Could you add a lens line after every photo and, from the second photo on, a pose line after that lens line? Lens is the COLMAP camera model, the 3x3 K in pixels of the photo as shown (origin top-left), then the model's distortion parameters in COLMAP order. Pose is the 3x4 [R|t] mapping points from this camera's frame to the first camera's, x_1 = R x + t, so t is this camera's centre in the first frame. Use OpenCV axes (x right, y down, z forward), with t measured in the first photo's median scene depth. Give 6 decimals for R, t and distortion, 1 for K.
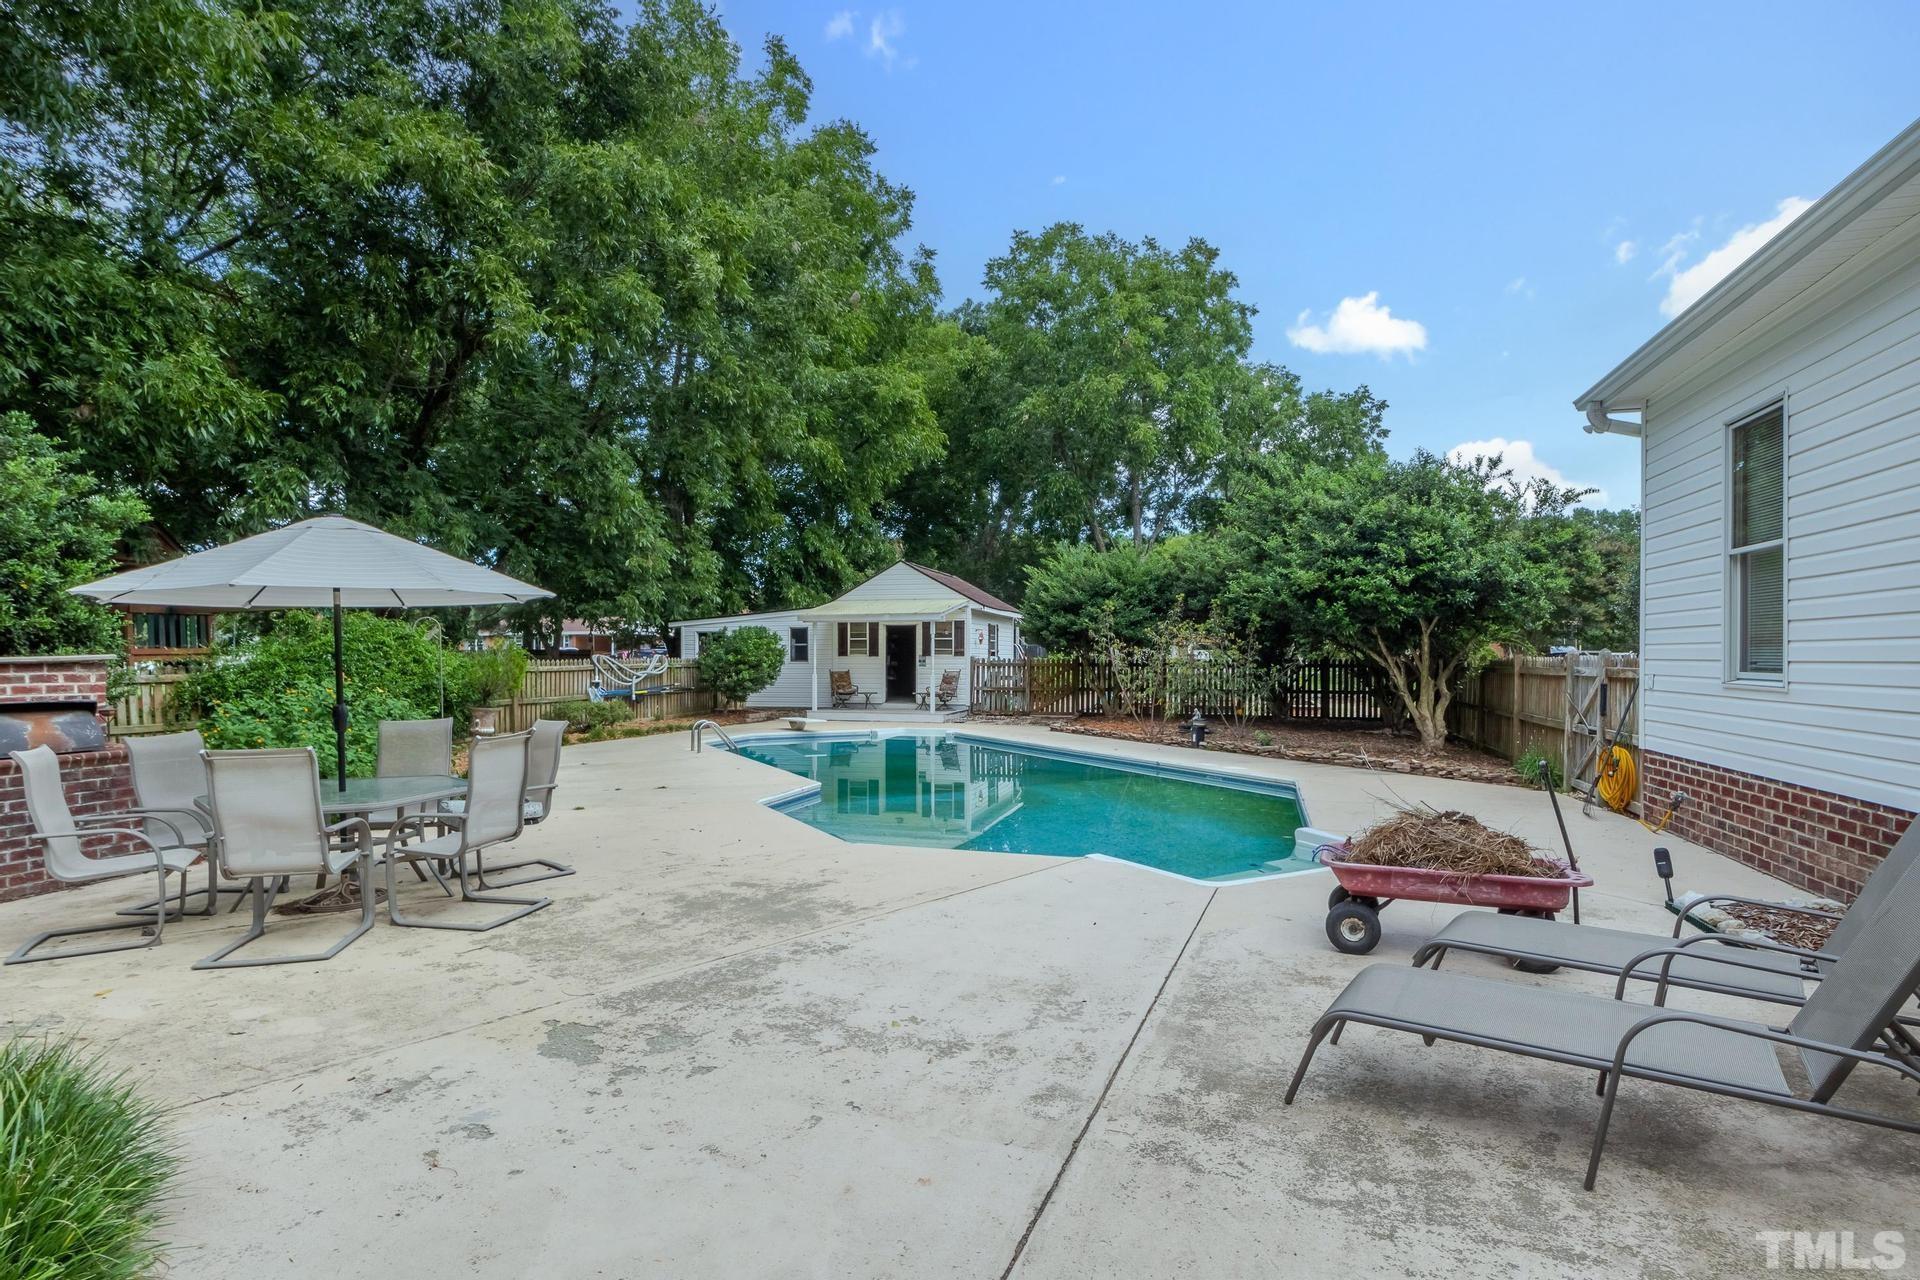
lens RADIAL K [[977.4, 0, 973.2], [0, 977.4, 651.6], [0, 0, 1]] dist [-0.022974, 0.010057]
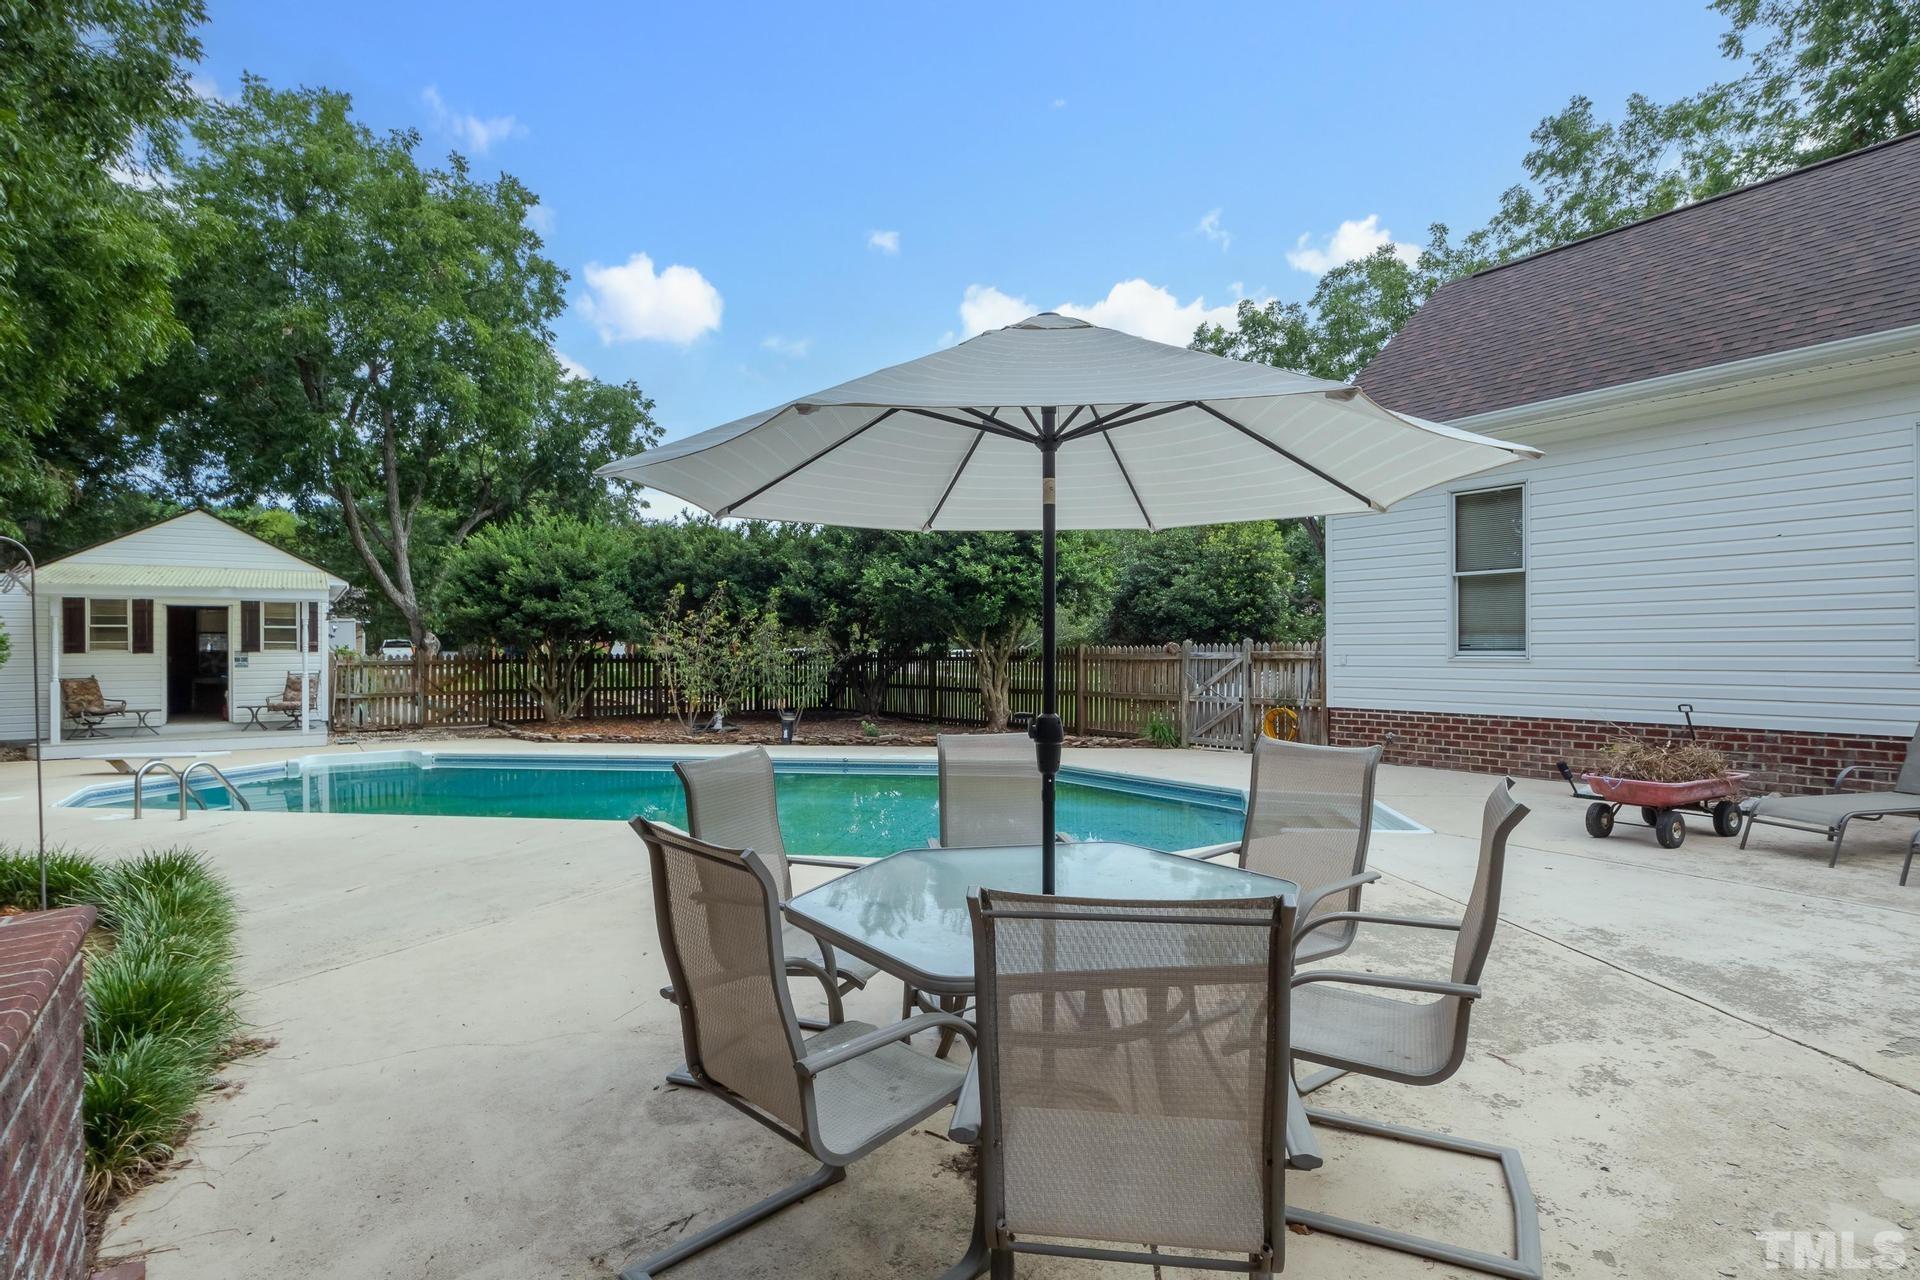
lens RADIAL K [[977.4, 0, 960.4], [0, 977.4, 645.0], [0, 0, 1]] dist [-0.022974, 0.010057]
pose [[0.632519, 0.000843, 0.774544, -0.501794], [0.003274, 0.999988, -0.003762, 0.007695], [-0.774538, 0.004915, 0.632509, 0.342743]]
